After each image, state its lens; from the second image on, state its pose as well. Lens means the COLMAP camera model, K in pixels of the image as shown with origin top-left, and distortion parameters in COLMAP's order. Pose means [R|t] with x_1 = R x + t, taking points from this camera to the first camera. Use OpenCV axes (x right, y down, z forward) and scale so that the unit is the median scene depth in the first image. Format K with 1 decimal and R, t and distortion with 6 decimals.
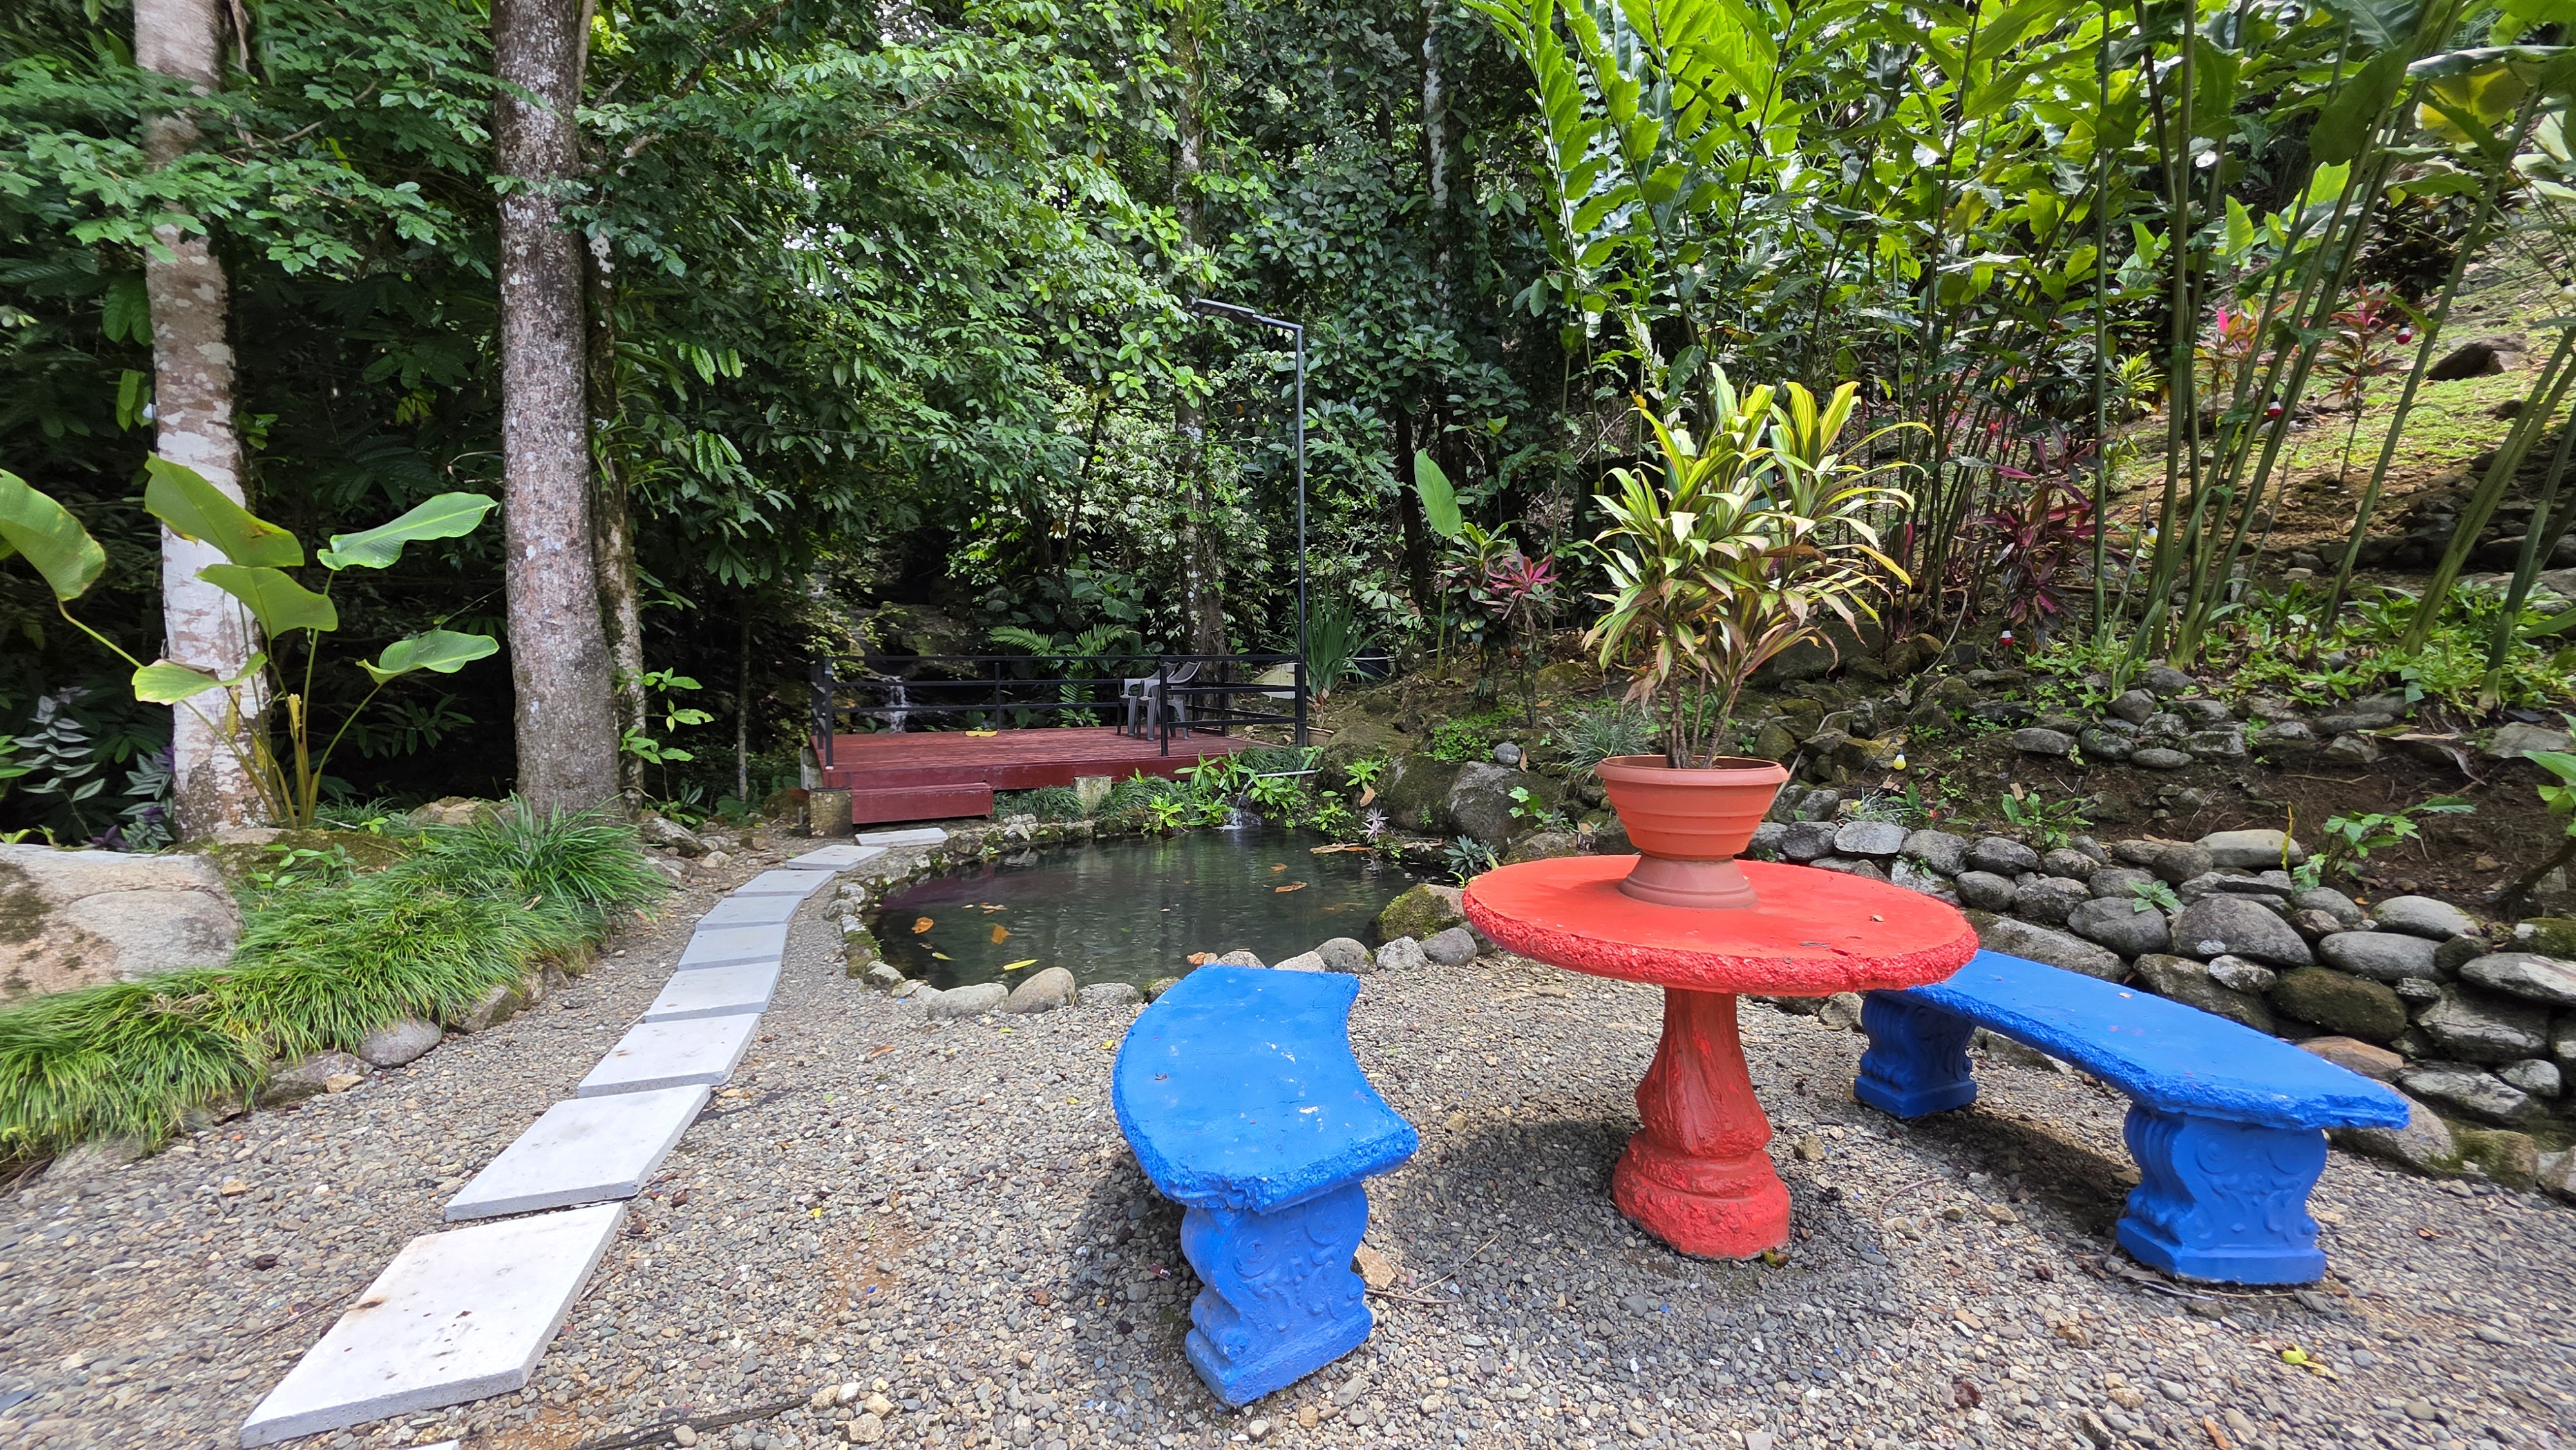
lens RADIAL K [[1035.4, 0, 1280.2], [0, 1035.4, 715.8], [0, 0, 1]] dist [0.003339, -0.000610]
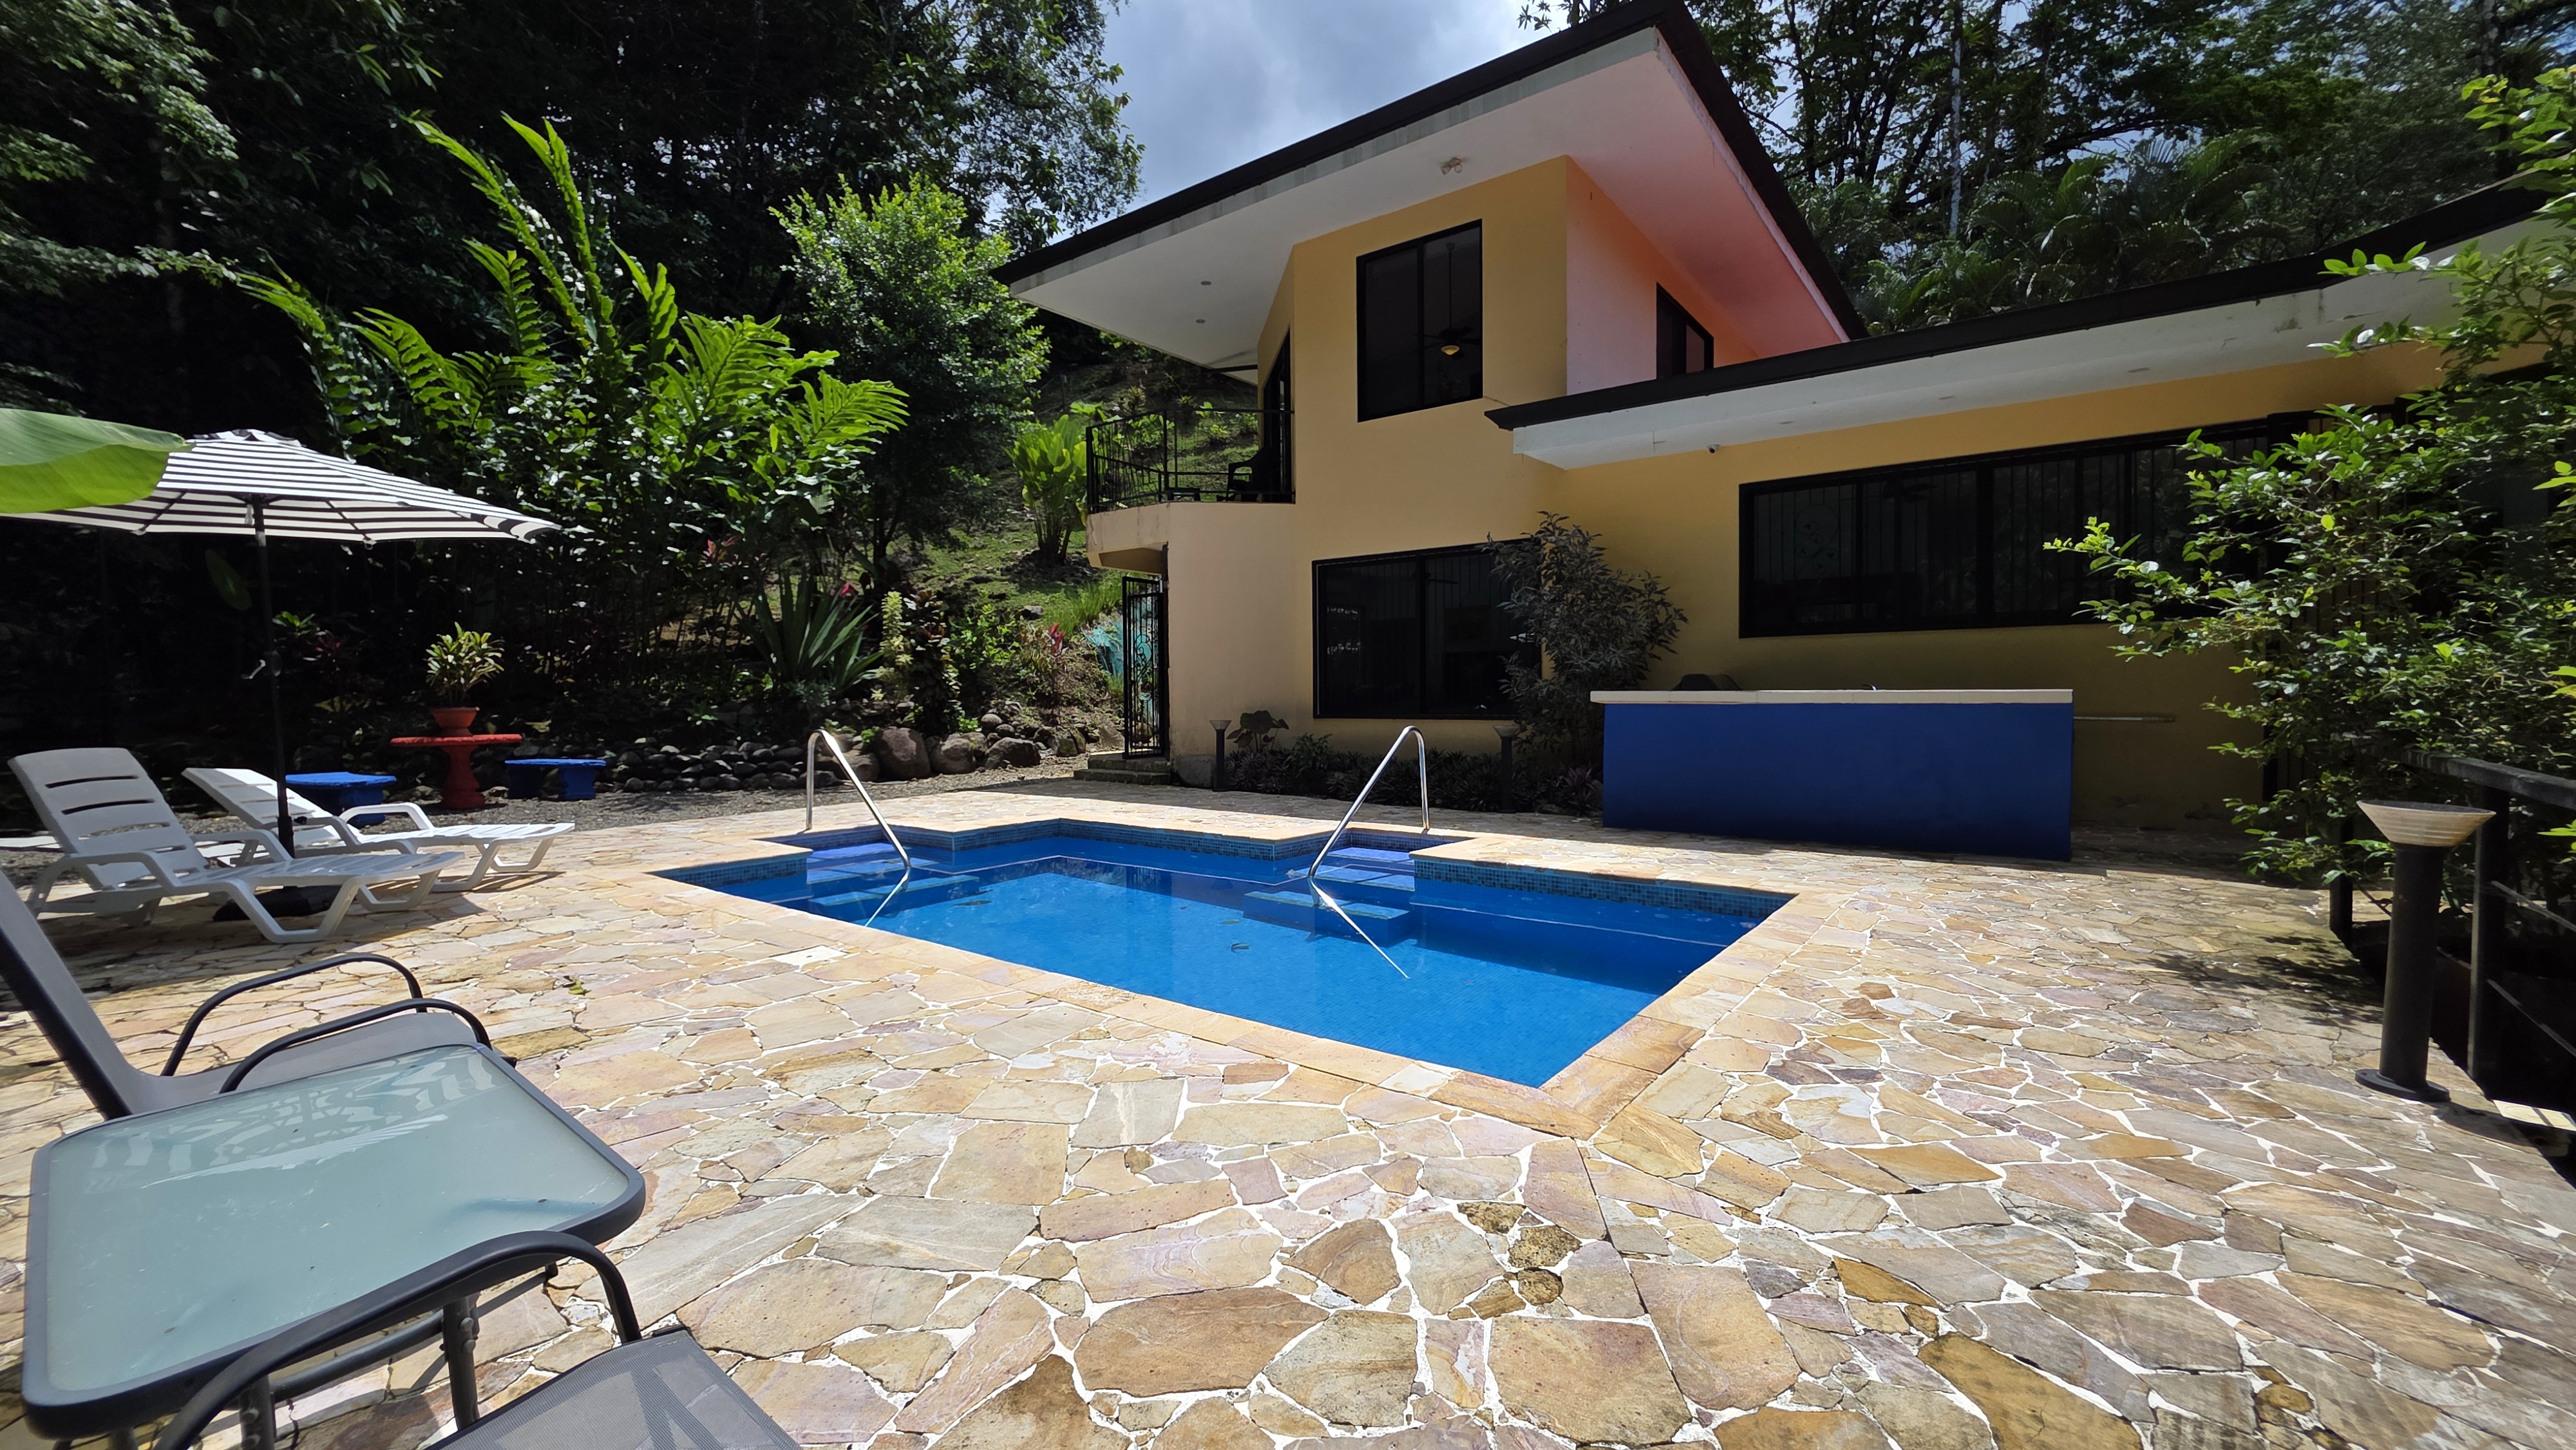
lens RADIAL K [[1035.0, 0, 1288.0], [0, 1035.0, 725.0], [0, 0, 1]] dist [0.000053, -0.000166]
pose [[0.476290, -0.029003, 0.878810, -0.517339], [0.056992, 0.998373, 0.002061, 0.088886], [-0.877439, 0.049103, 0.477168, -1.218731]]
